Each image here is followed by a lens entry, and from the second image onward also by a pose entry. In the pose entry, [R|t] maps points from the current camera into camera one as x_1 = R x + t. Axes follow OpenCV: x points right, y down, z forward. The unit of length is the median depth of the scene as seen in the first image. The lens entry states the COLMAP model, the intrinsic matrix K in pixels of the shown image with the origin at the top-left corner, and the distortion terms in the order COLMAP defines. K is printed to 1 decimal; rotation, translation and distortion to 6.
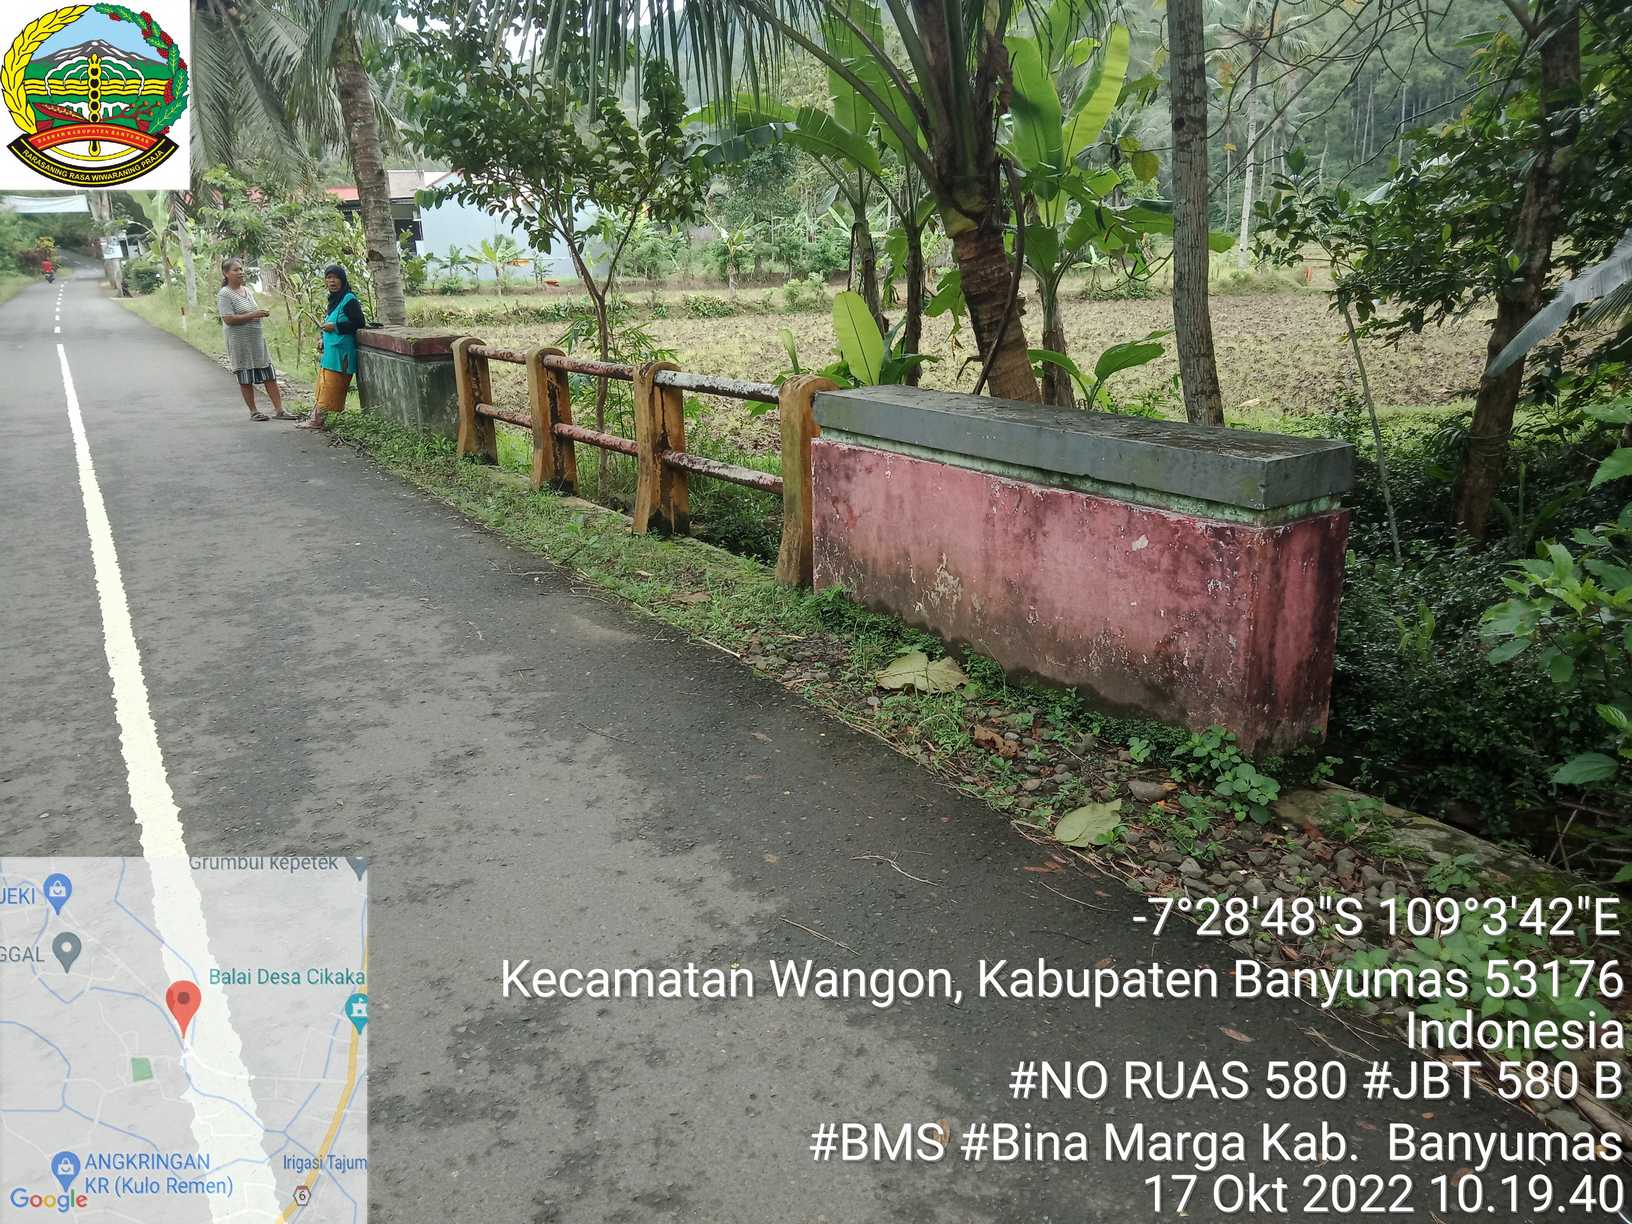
lens RADIAL K [[1199.5, 0, 816.5], [0, 1199.5, 616.5], [0, 0, 1]] dist [0.026625, -0.002747]
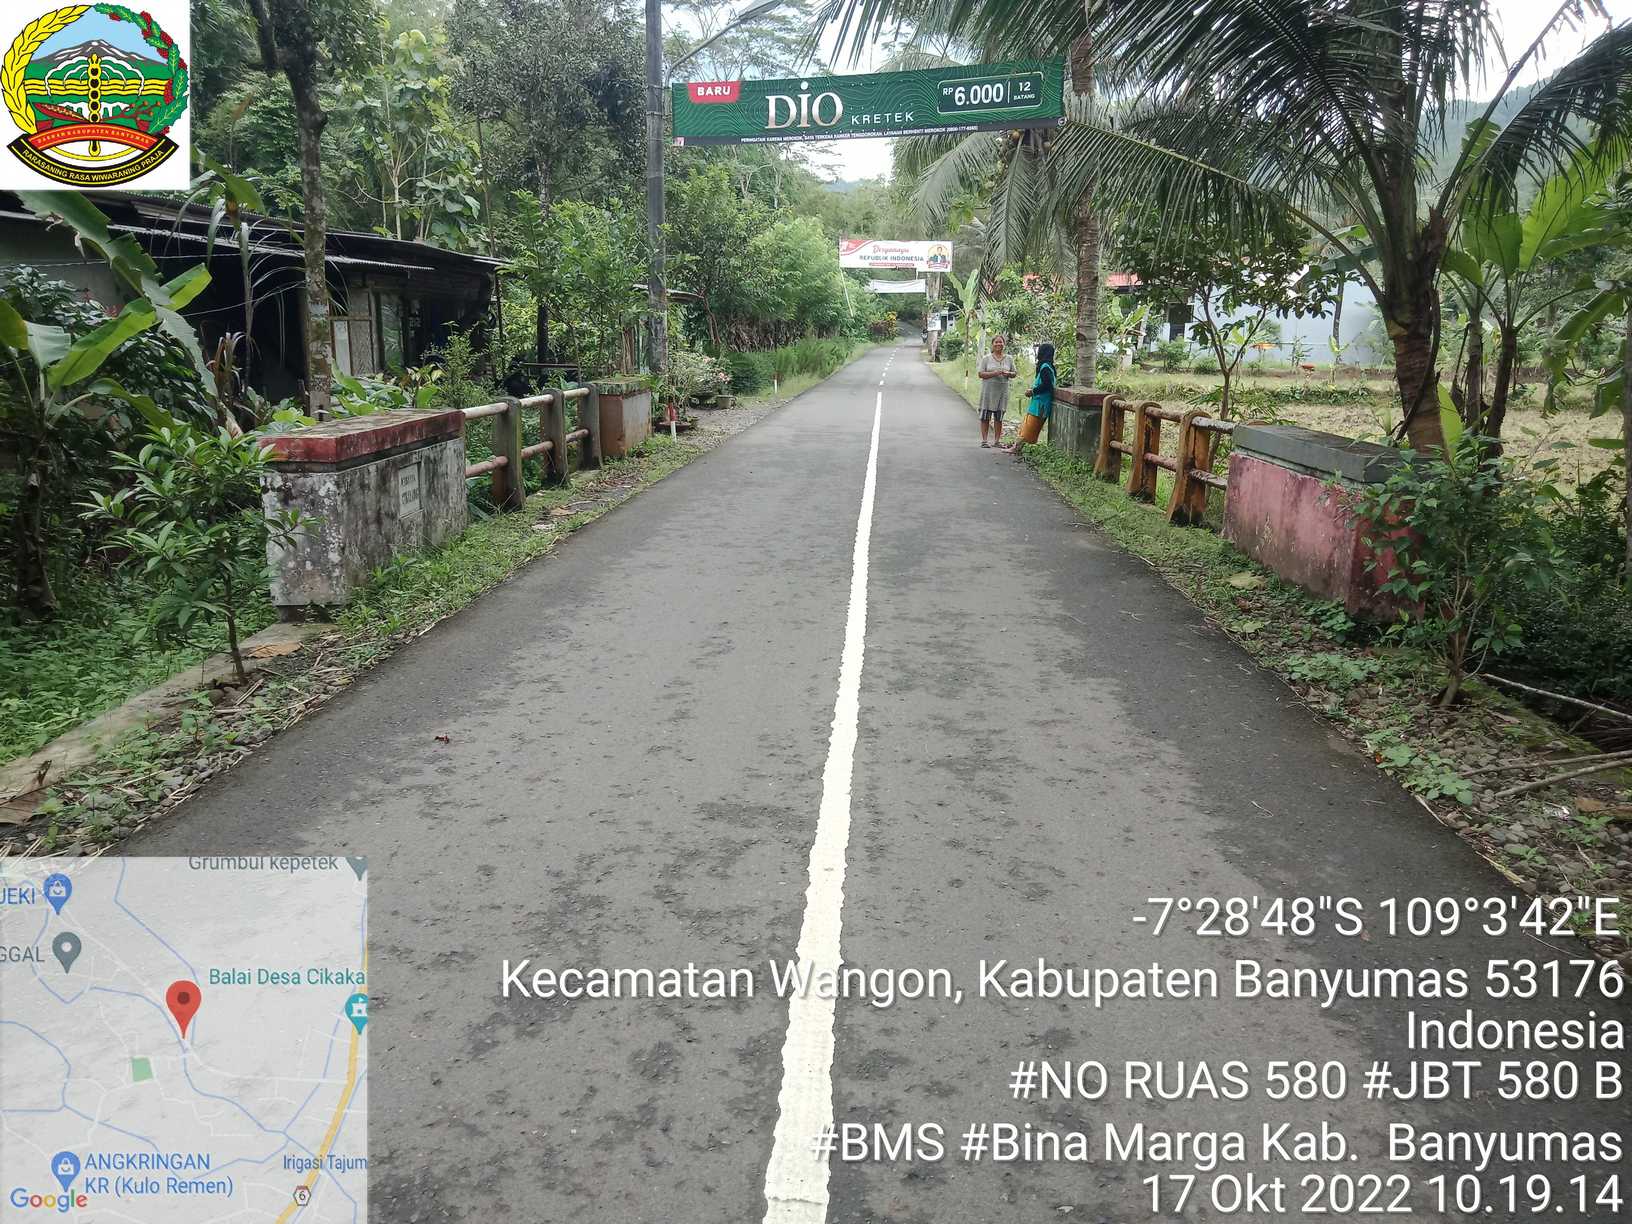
lens RADIAL K [[1199.5, 0, 816.5], [0, 1199.5, 616.5], [0, 0, 1]] dist [0.026625, -0.002747]
pose [[0.821498, 0.168454, -0.544761, 0.201810], [-0.202098, 0.979363, -0.001919, 0.084542], [0.533195, 0.111671, 0.838589, -0.301476]]
